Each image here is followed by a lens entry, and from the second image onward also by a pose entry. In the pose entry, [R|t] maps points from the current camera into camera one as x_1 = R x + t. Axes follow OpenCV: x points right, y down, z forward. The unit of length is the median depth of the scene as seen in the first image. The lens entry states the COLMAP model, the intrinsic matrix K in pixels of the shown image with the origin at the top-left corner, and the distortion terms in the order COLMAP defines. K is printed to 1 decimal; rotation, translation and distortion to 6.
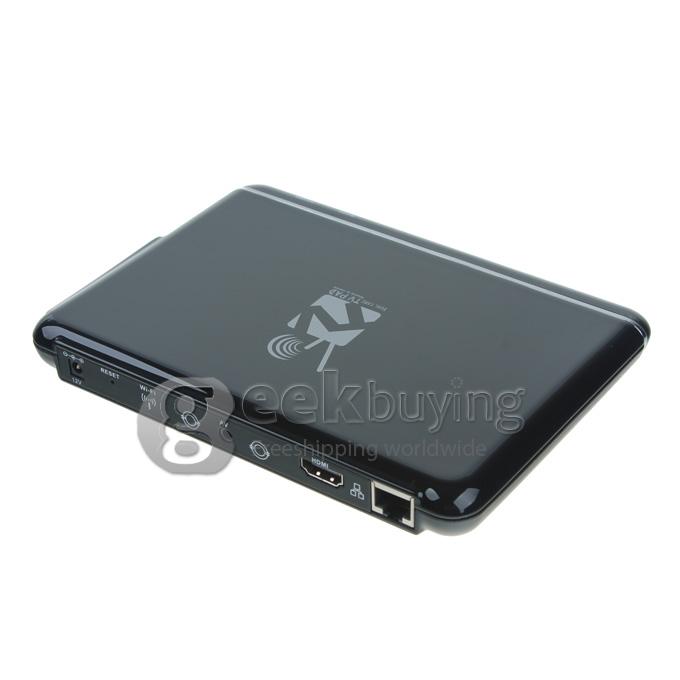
lens RADIAL K [[1822.9, 0, 340.0], [0, 1822.9, 340.0], [0, 0, 1]] dist [-0.000686, -0.314398]
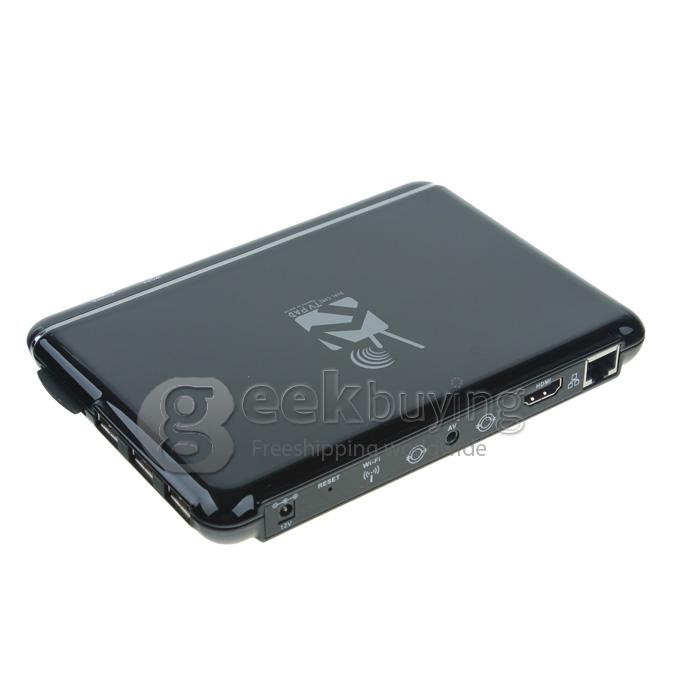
lens RADIAL K [[1822.9, 0, 340.0], [0, 1822.9, 340.0], [0, 0, 1]] dist [-0.000686, -0.314398]
pose [[0.321009, -0.524865, 0.788333, -0.806861], [0.527334, 0.790474, 0.311560, -0.319890], [-0.786684, 0.315702, 0.530529, 0.479779]]
